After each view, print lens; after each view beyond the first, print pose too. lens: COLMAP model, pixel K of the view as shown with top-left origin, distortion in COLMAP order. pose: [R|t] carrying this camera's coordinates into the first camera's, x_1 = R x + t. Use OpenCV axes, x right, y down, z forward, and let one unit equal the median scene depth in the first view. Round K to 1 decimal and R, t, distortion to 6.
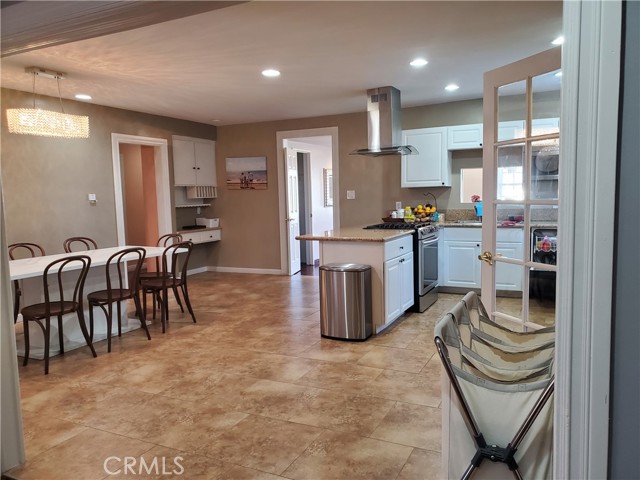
lens RADIAL K [[492.6, 0, 320.0], [0, 492.6, 240.0], [0, 0, 1]] dist [0.040438, -0.070999]
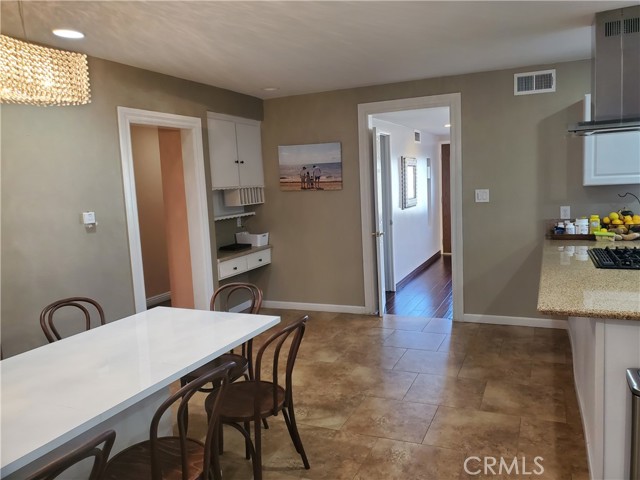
lens RADIAL K [[492.6, 0, 320.0], [0, 492.6, 240.0], [0, 0, 1]] dist [0.040438, -0.070999]
pose [[0.999395, -0.026844, 0.022127, -0.158099], [0.026299, 0.999352, 0.024557, -0.052282], [-0.022772, -0.023960, 0.999454, 0.322139]]
